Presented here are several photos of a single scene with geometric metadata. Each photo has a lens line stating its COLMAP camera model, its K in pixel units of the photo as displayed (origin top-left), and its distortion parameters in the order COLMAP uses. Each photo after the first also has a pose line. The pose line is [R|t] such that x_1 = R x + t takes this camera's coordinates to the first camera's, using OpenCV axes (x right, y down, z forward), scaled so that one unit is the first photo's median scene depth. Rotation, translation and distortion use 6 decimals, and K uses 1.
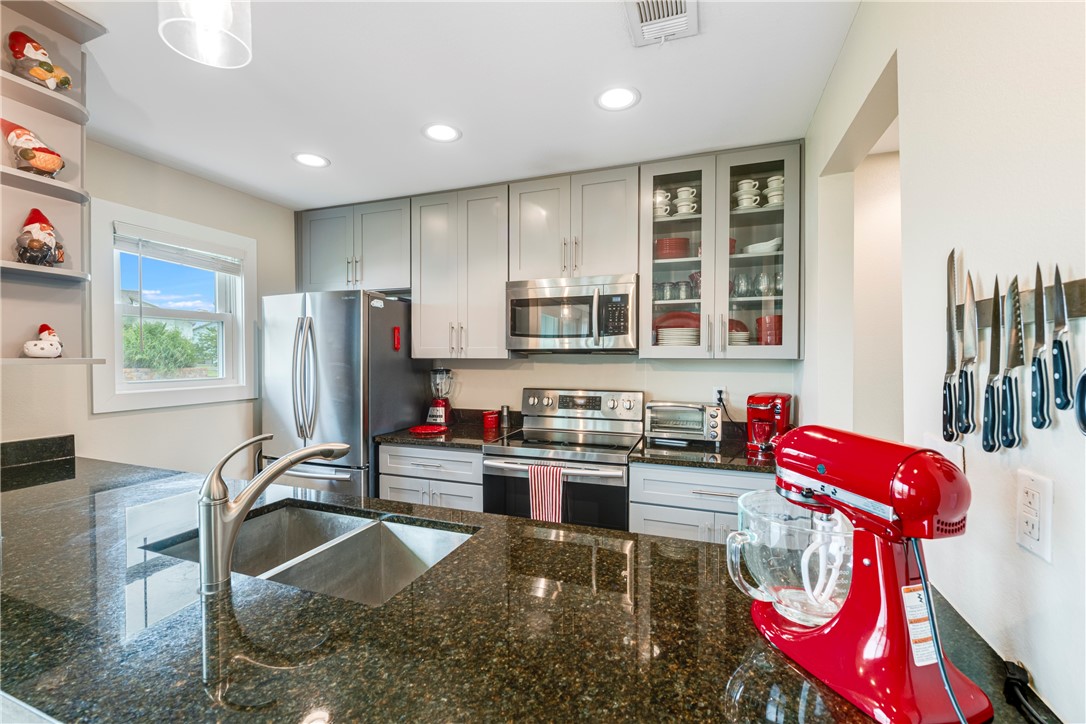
lens RADIAL K [[442.1, 0, 549.7], [0, 442.1, 364.2], [0, 0, 1]] dist [-0.008128, -0.000610]
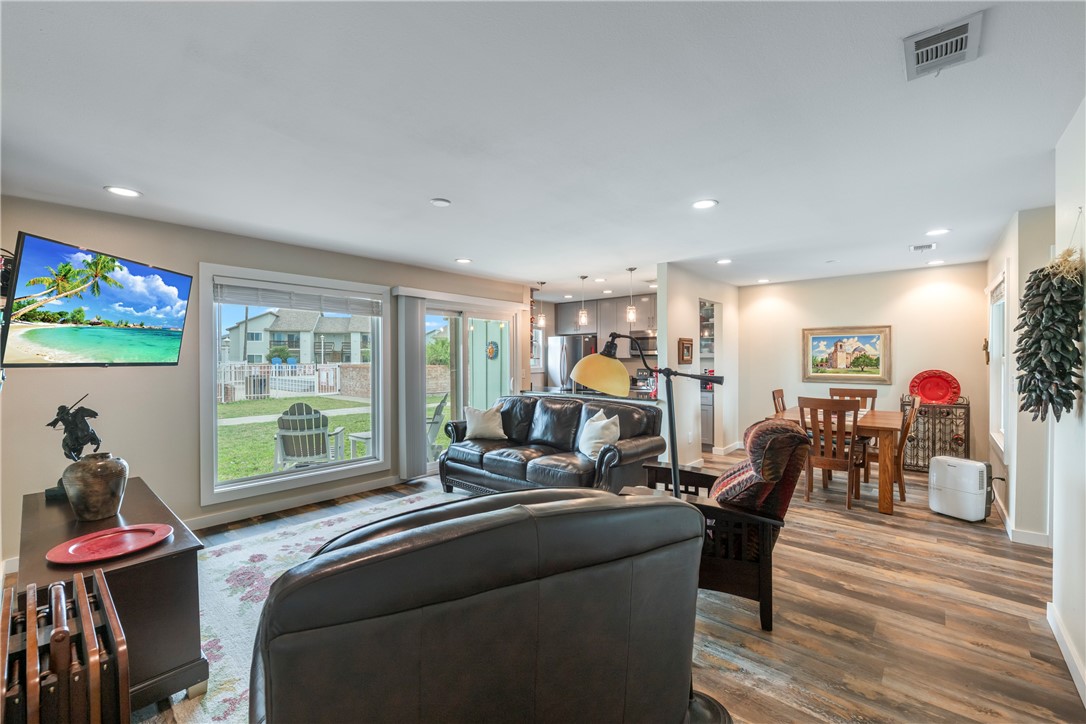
lens RADIAL K [[442.1, 0, 553.8], [0, 442.1, 363.7], [0, 0, 1]] dist [-0.008128, -0.000610]
pose [[0.935422, 0.000781, -0.353531, 0.518831], [-0.001787, 0.999995, -0.002519, 0.037978], [0.353527, 0.002988, 0.935419, -2.128400]]
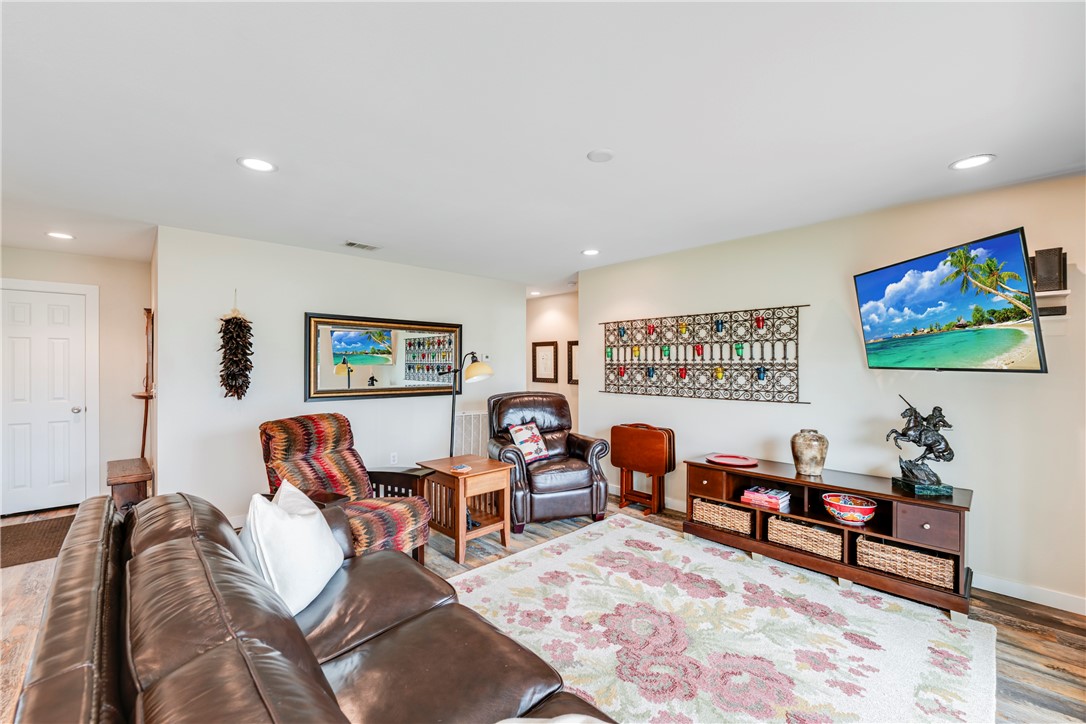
lens RADIAL K [[444.6, 0, 549.7], [0, 444.6, 361.2], [0, 0, 1]] dist [-0.011934, 0.000859]
pose [[-0.895957, 0.003990, 0.444123, -0.582152], [0.009104, 0.999915, 0.009382, 0.004473], [-0.444048, 0.012449, -0.895916, -0.108877]]
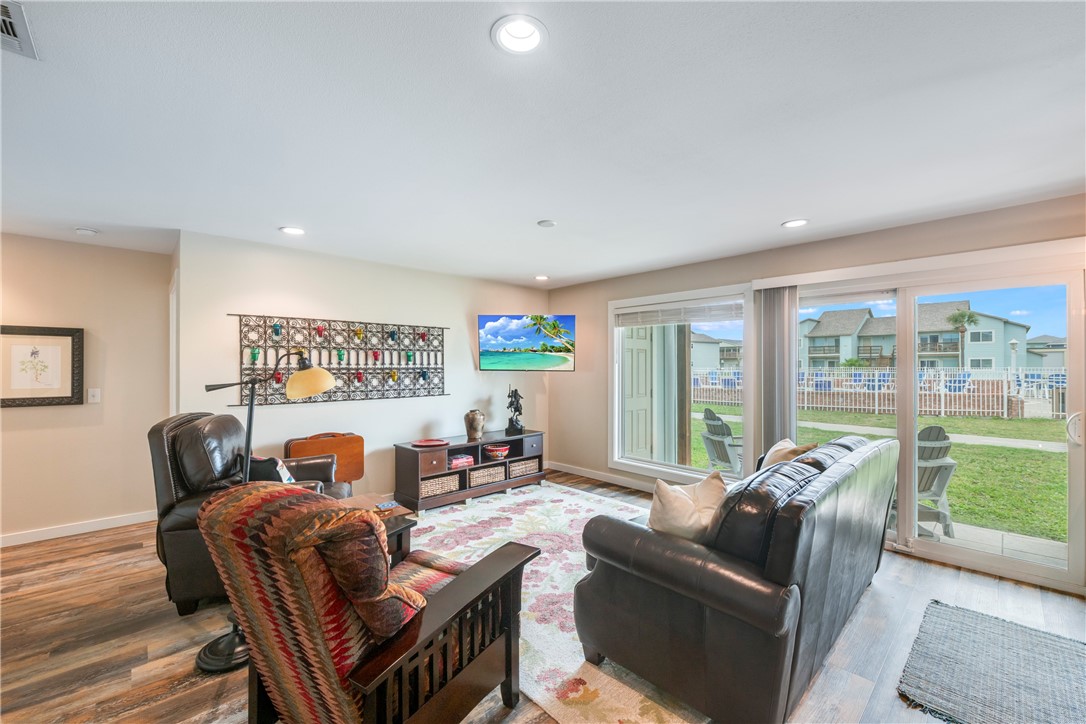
lens RADIAL K [[436.5, 0, 534.6], [0, 436.5, 366.3], [0, 0, 1]] dist [-0.010113, 0.000618]
pose [[-0.458233, 0.000892, -0.888832, 0.985928], [-0.012280, 0.999898, 0.007334, 0.006081], [0.888748, 0.014276, -0.458175, -0.445761]]
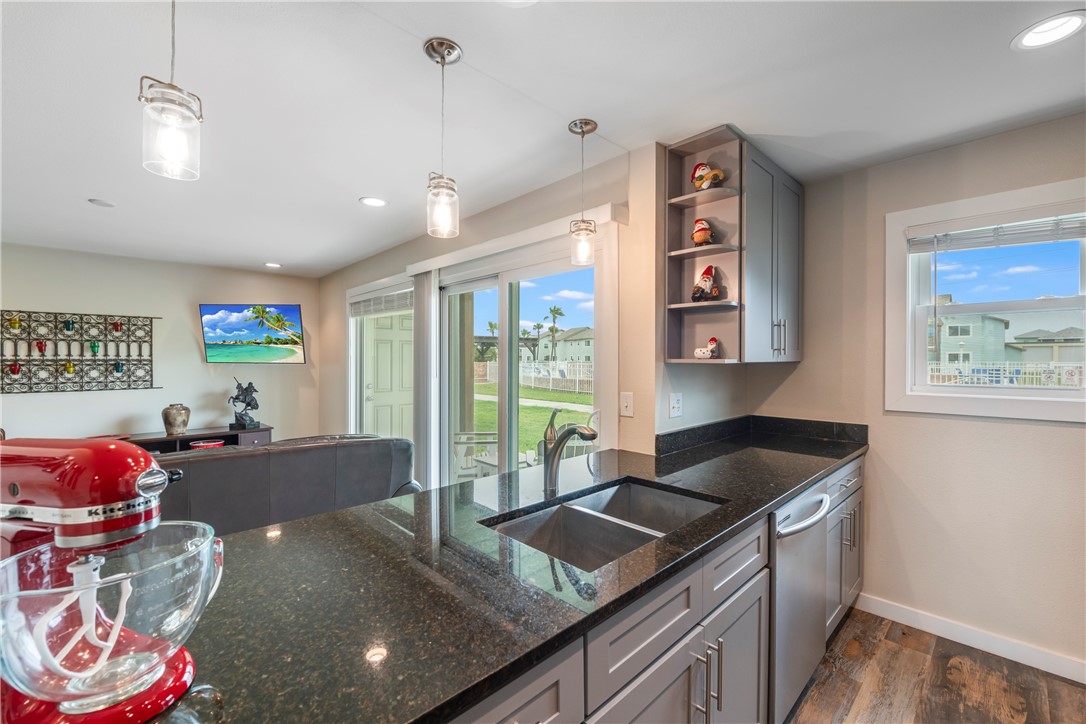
lens RADIAL K [[442.1, 0, 538.2], [0, 442.1, 362.2], [0, 0, 1]] dist [-0.008128, -0.000610]
pose [[-0.450586, 0.004705, -0.892721, 0.320656], [-0.015512, 0.999794, 0.013098, -0.007809], [0.892598, 0.019750, -0.450420, 0.671104]]
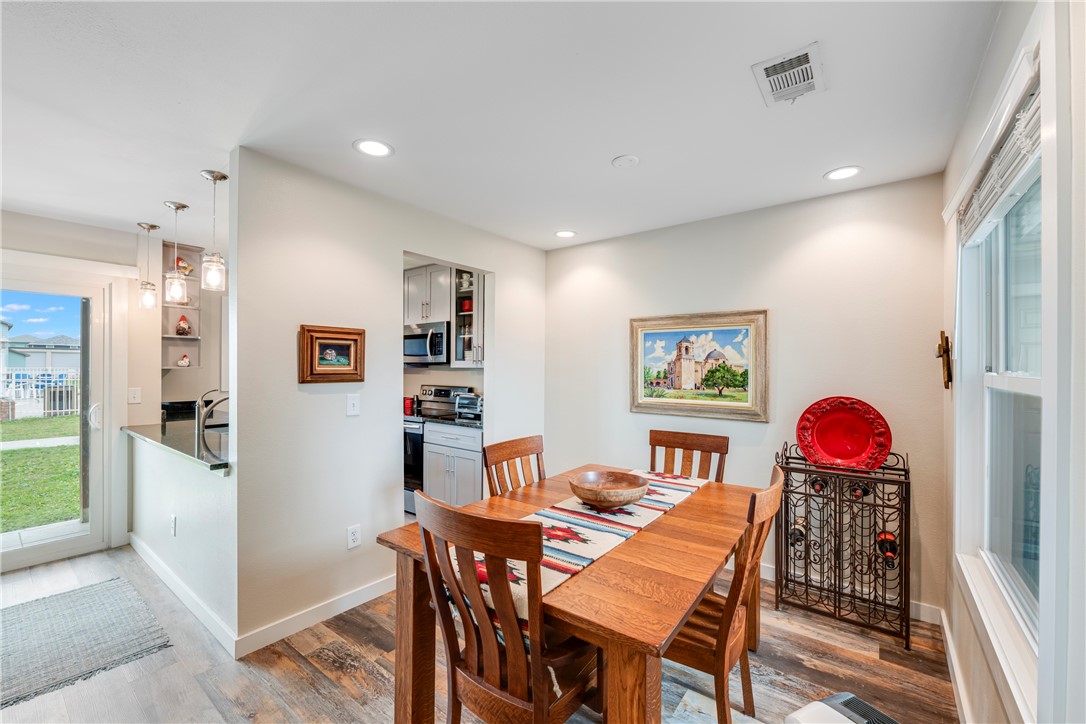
lens RADIAL K [[436.5, 0, 550.1], [0, 436.5, 371.7], [0, 0, 1]] dist [-0.010113, 0.000618]
pose [[0.957231, 0.006331, -0.289256, 1.153624], [-0.008300, 0.999950, -0.005582, 0.009776], [0.289207, 0.007745, 0.957235, -0.609825]]
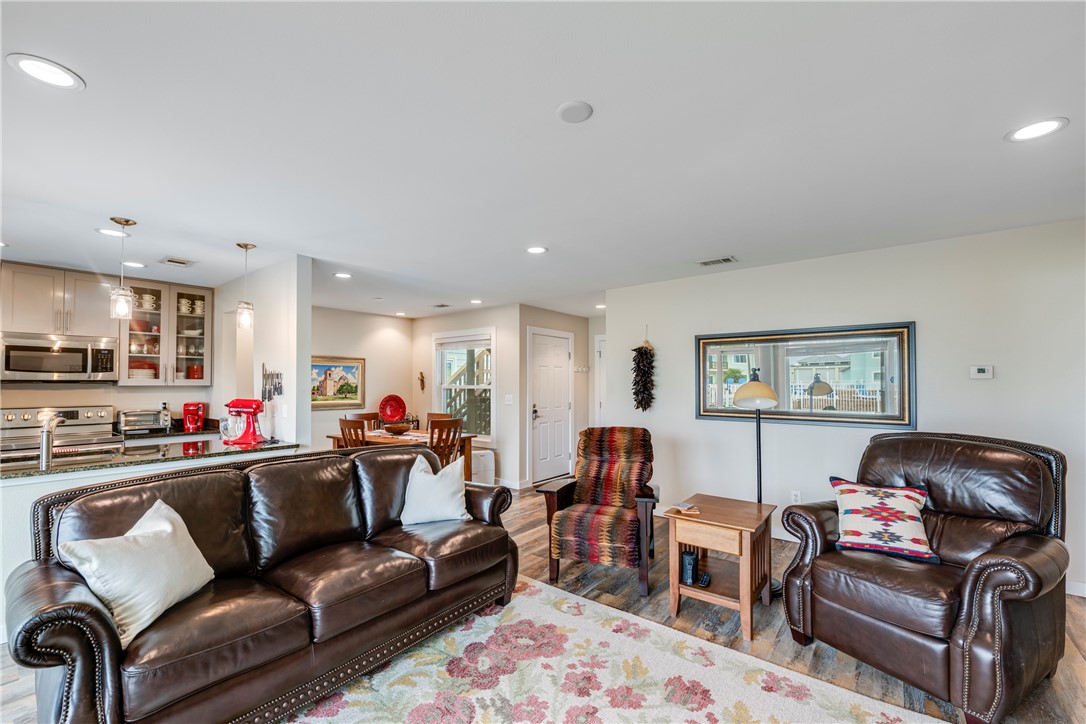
lens RADIAL K [[442.1, 0, 525.0], [0, 442.1, 377.8], [0, 0, 1]] dist [-0.008128, -0.000610]
pose [[0.334699, 0.011477, 0.942255, -0.947851], [0.018820, 0.999645, -0.018861, 0.019588], [-0.942137, 0.024046, 0.334364, -1.173814]]
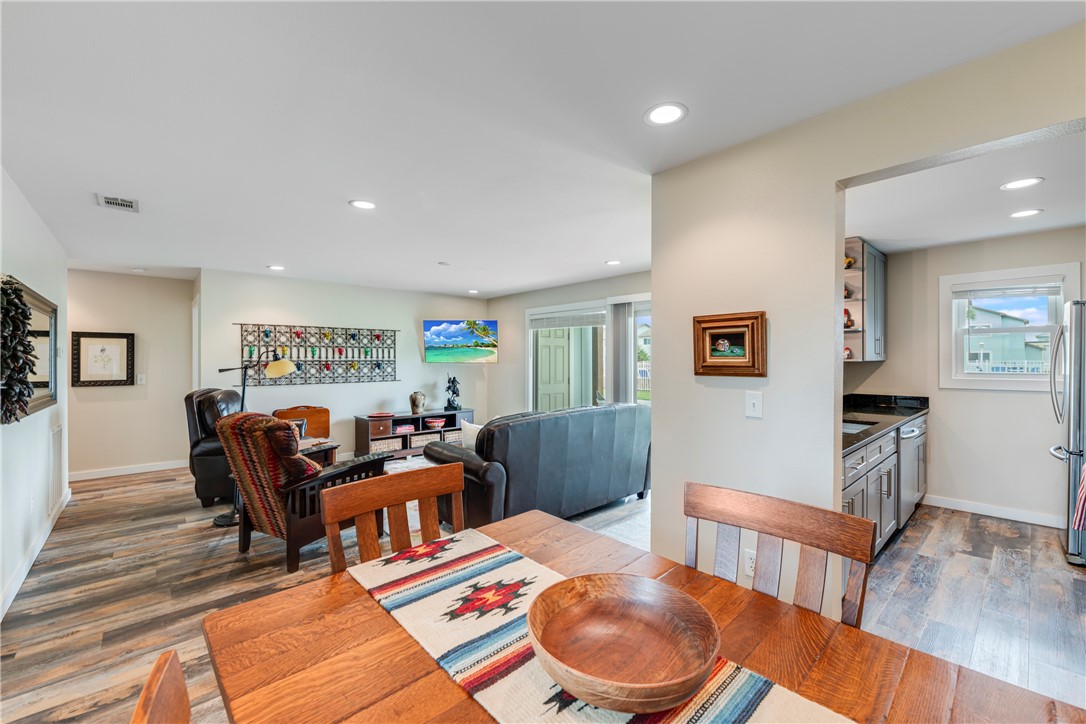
lens RADIAL K [[442.1, 0, 541.3], [0, 442.1, 359.6], [0, 0, 1]] dist [-0.008128, -0.000610]
pose [[-0.468250, 0.000033, -0.883596, 1.371902], [-0.012813, 0.999895, 0.006827, -0.002557], [0.883503, 0.014518, -0.468200, 0.339344]]
